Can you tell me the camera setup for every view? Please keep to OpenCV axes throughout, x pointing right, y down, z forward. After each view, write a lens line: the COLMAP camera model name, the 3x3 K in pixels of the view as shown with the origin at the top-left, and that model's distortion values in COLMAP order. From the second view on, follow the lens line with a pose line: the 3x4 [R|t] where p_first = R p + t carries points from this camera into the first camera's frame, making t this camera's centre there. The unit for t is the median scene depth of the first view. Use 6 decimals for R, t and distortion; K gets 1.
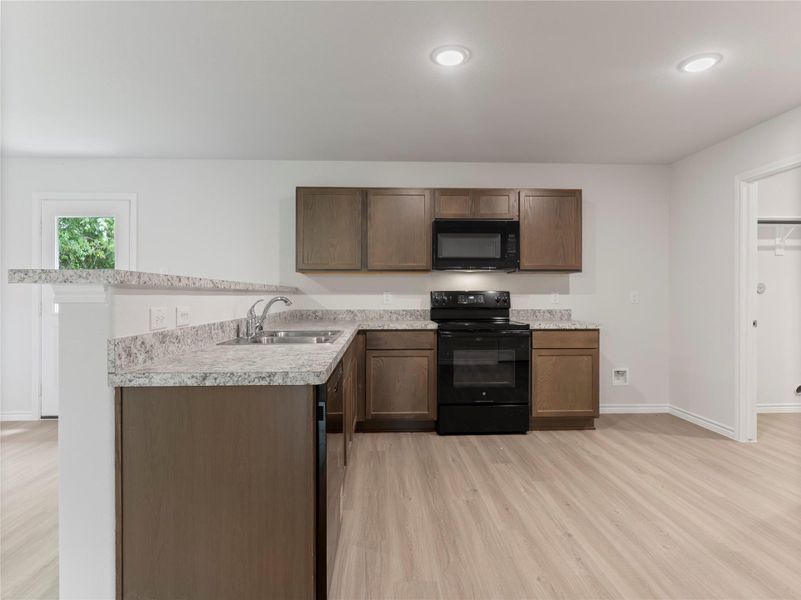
lens RADIAL K [[450.3, 0, 399.3], [0, 450.3, 295.5], [0, 0, 1]] dist [-0.000677, -0.000321]
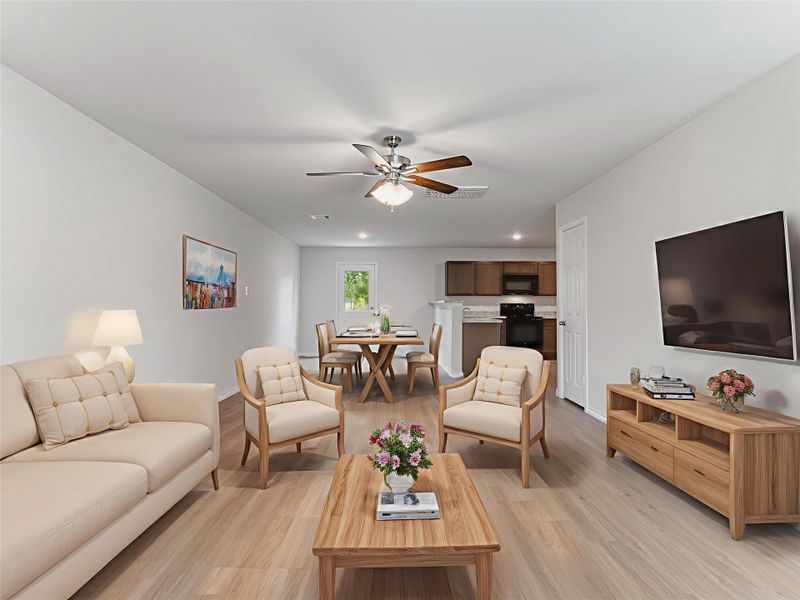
lens RADIAL K [[449.7, 0, 398.8], [0, 449.7, 295.5], [0, 0, 1]] dist [-0.000677, -0.000321]
pose [[0.999393, 0.006588, -0.034194, -0.421549], [-0.007200, 0.999815, -0.017811, -0.005940], [0.034071, 0.018046, 0.999256, -1.521863]]
